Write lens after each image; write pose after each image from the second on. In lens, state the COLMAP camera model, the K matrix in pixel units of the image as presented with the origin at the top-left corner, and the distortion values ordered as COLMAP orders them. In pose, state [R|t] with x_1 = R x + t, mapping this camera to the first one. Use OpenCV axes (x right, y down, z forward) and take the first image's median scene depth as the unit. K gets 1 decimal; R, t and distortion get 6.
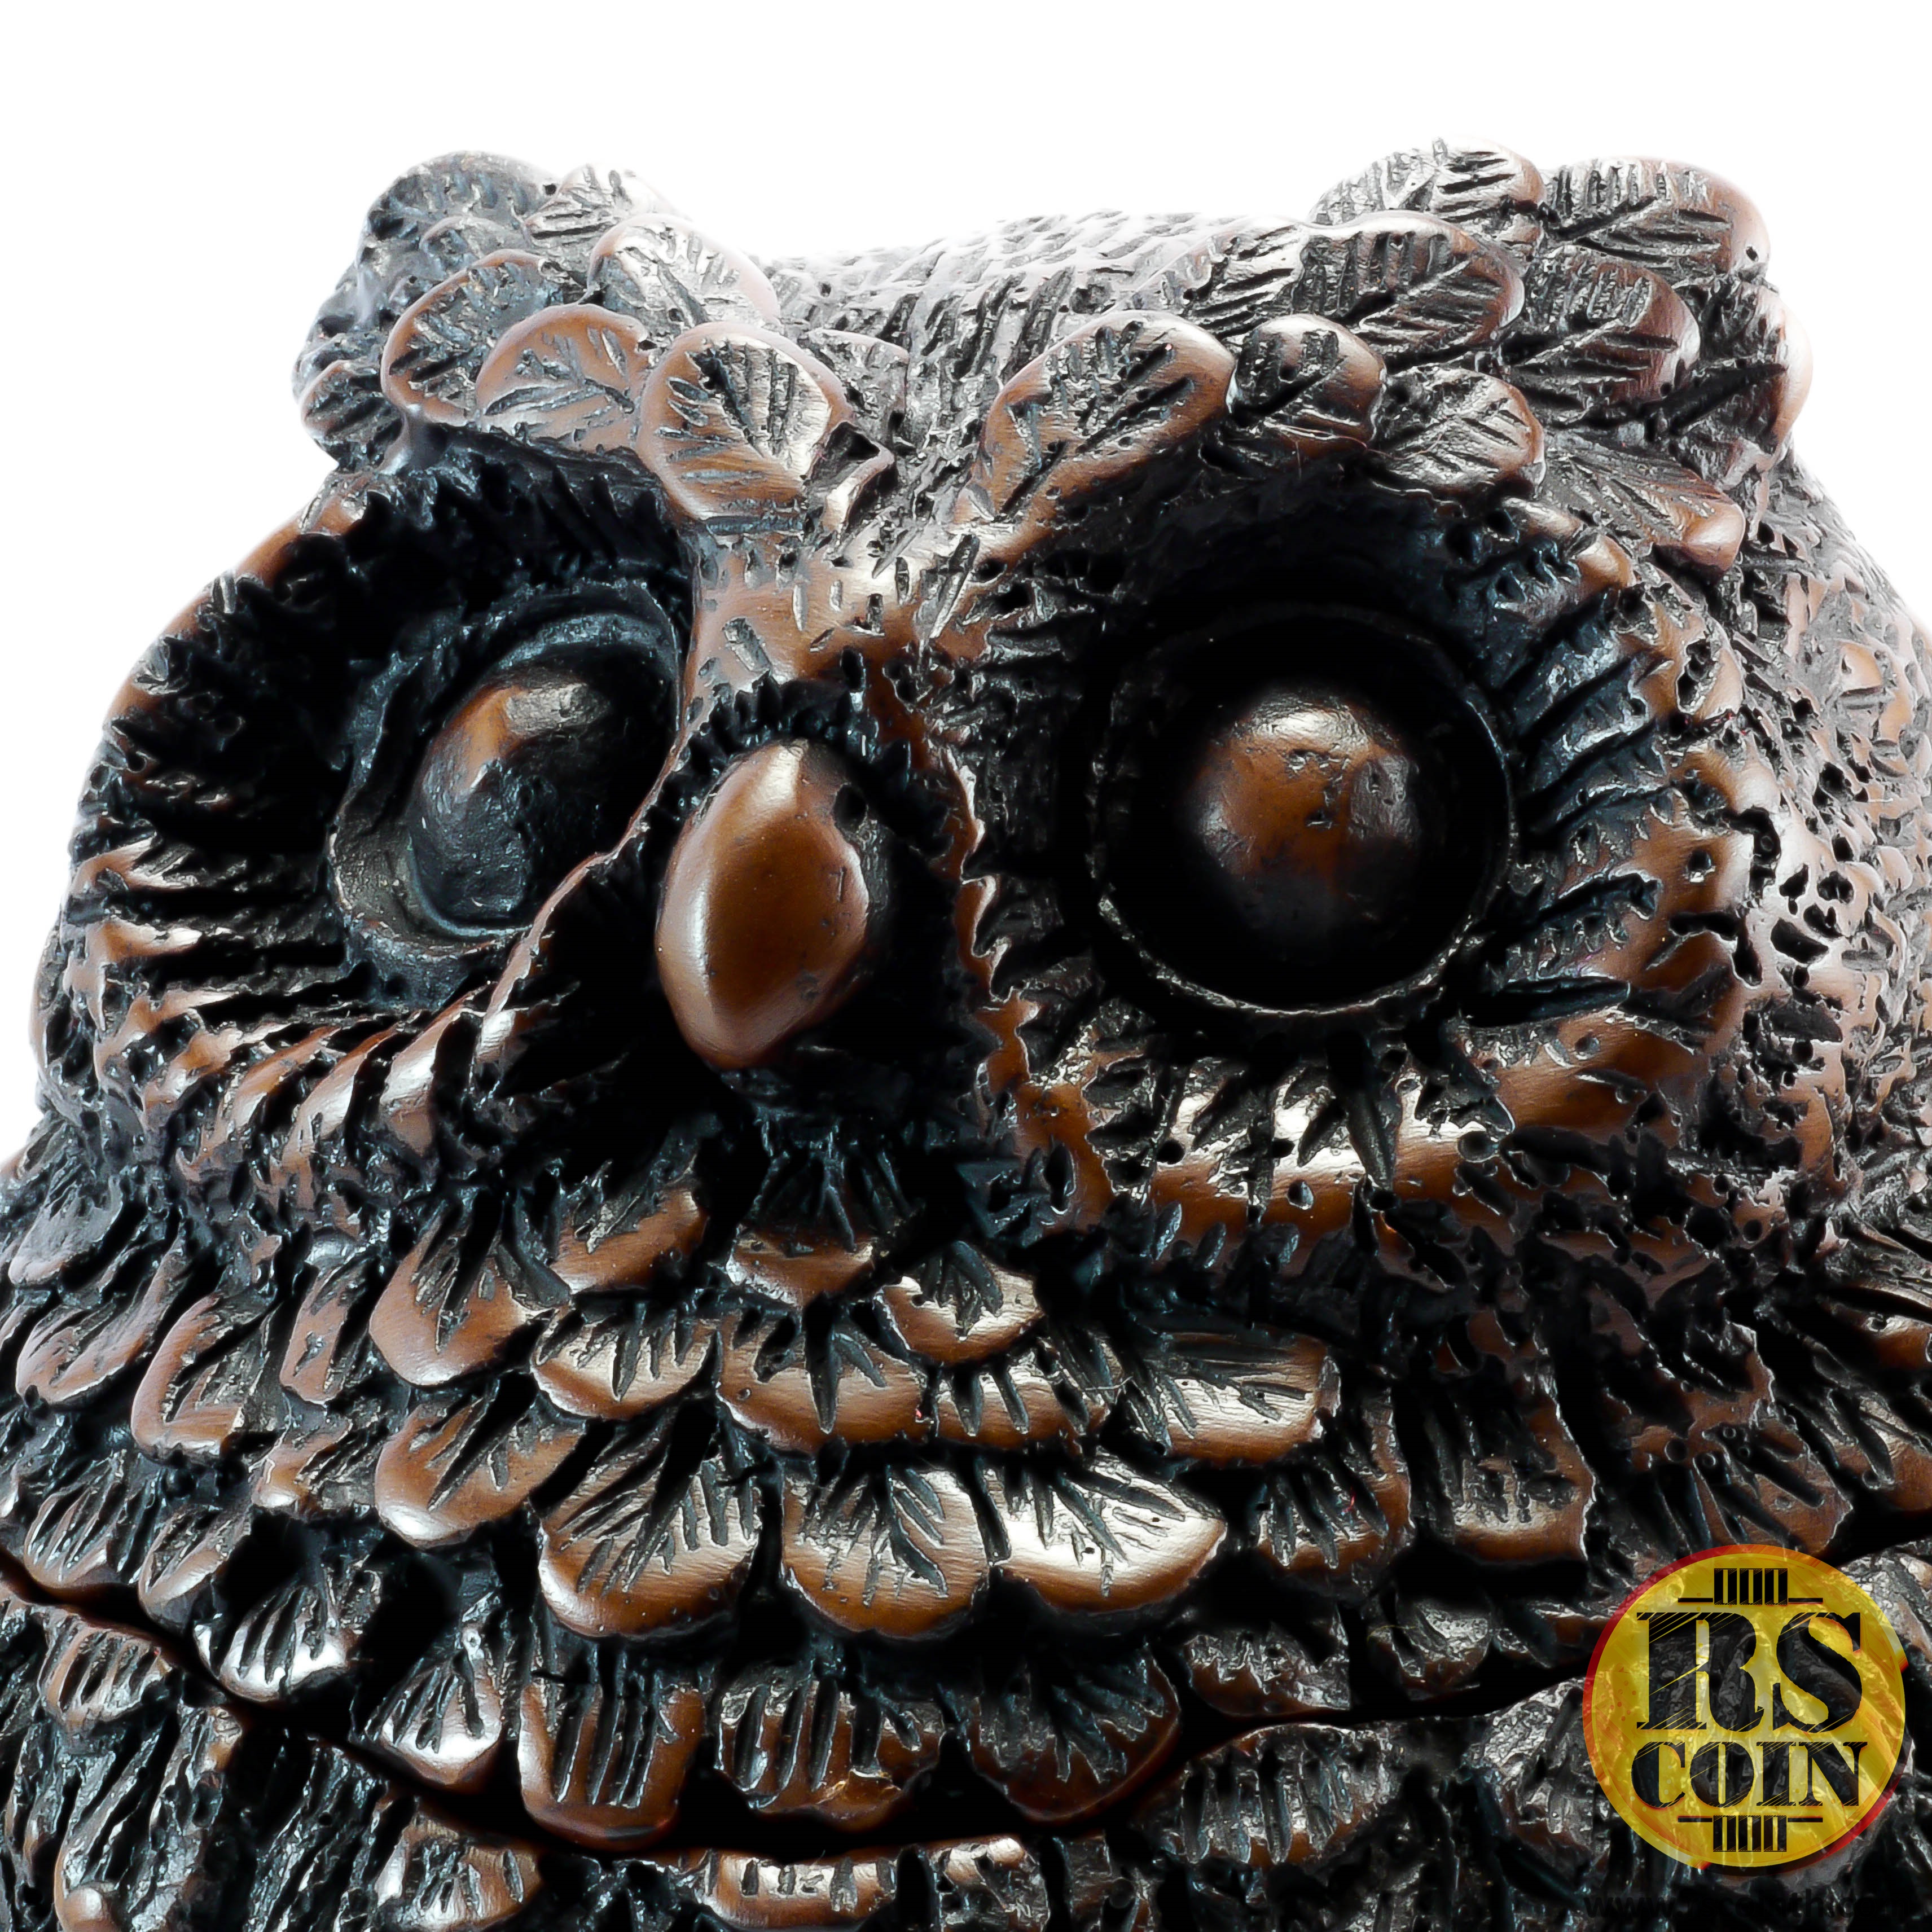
lens RADIAL K [[10358.0, 0, 965.0], [0, 10358.0, 966.5], [0, 0, 1]] dist [-0.338347, 0.000000]
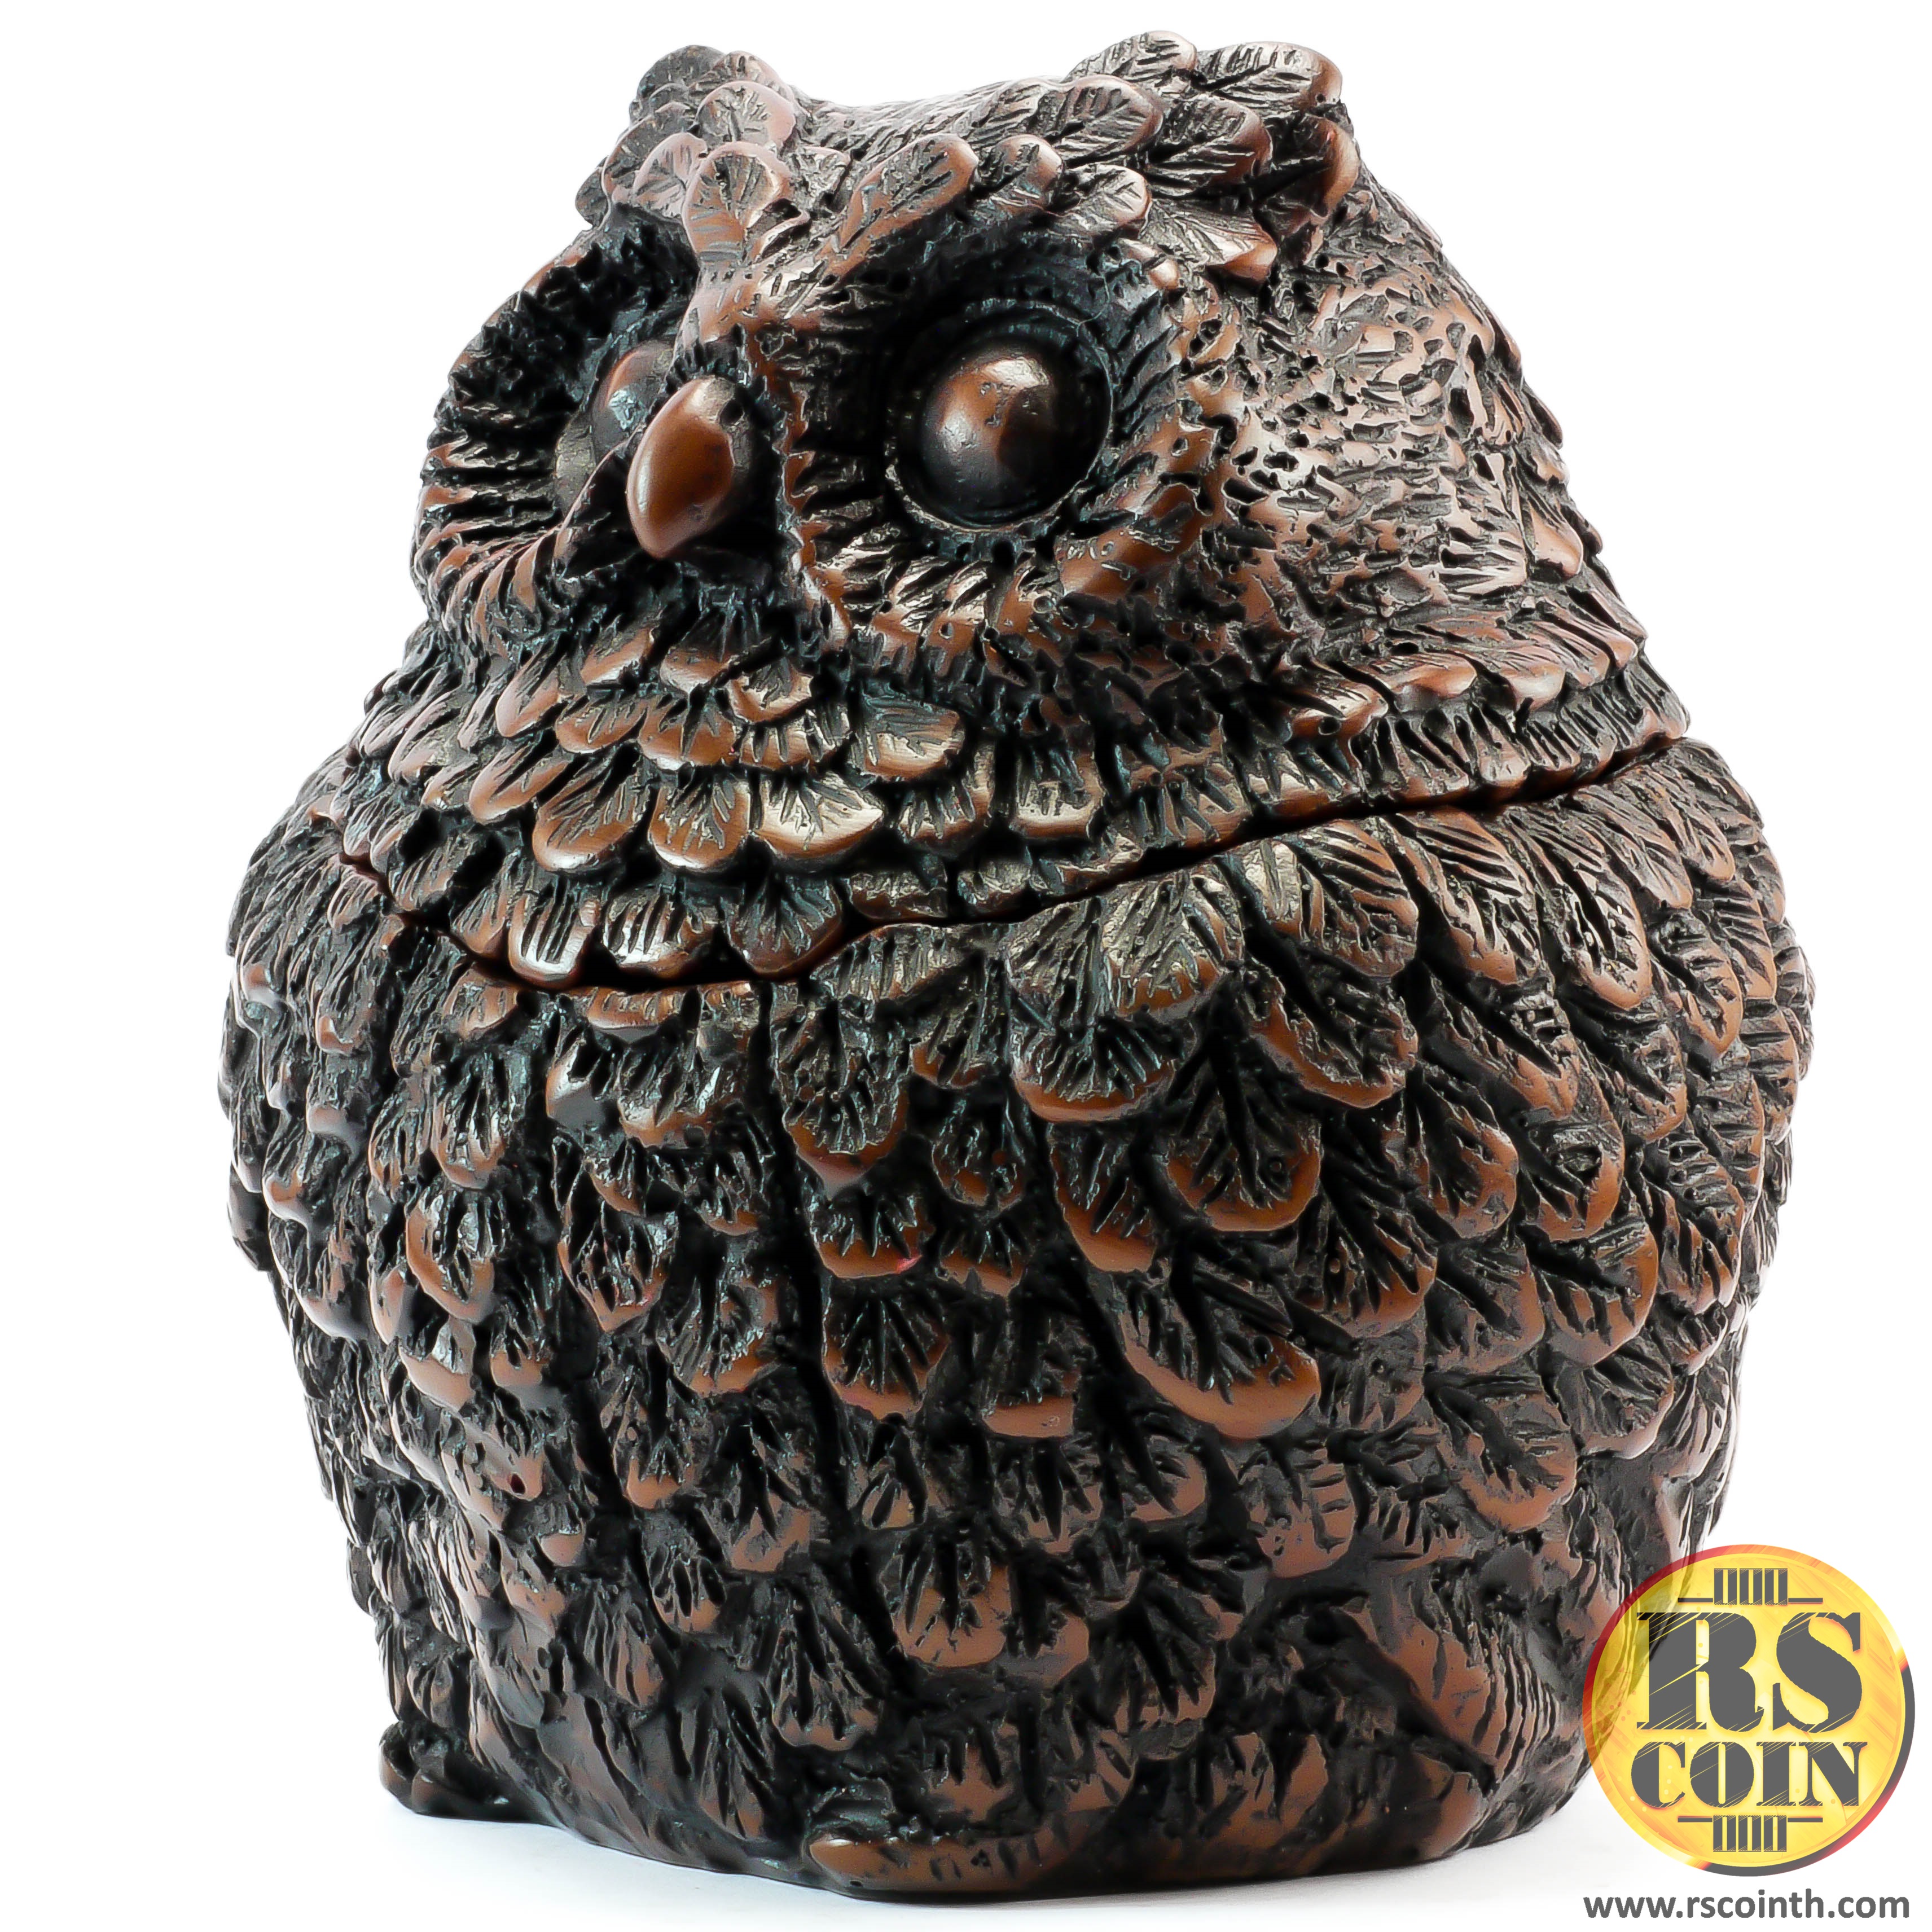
lens RADIAL K [[10358.0, 0, 967.1], [0, 10358.0, 965.8], [0, 0, 1]] dist [-0.338347, 0.000000]
pose [[0.943163, 0.019162, -0.331777, 0.614856], [-0.016230, 0.999801, 0.011607, 0.057922], [0.331934, -0.005563, 0.943286, -0.658601]]
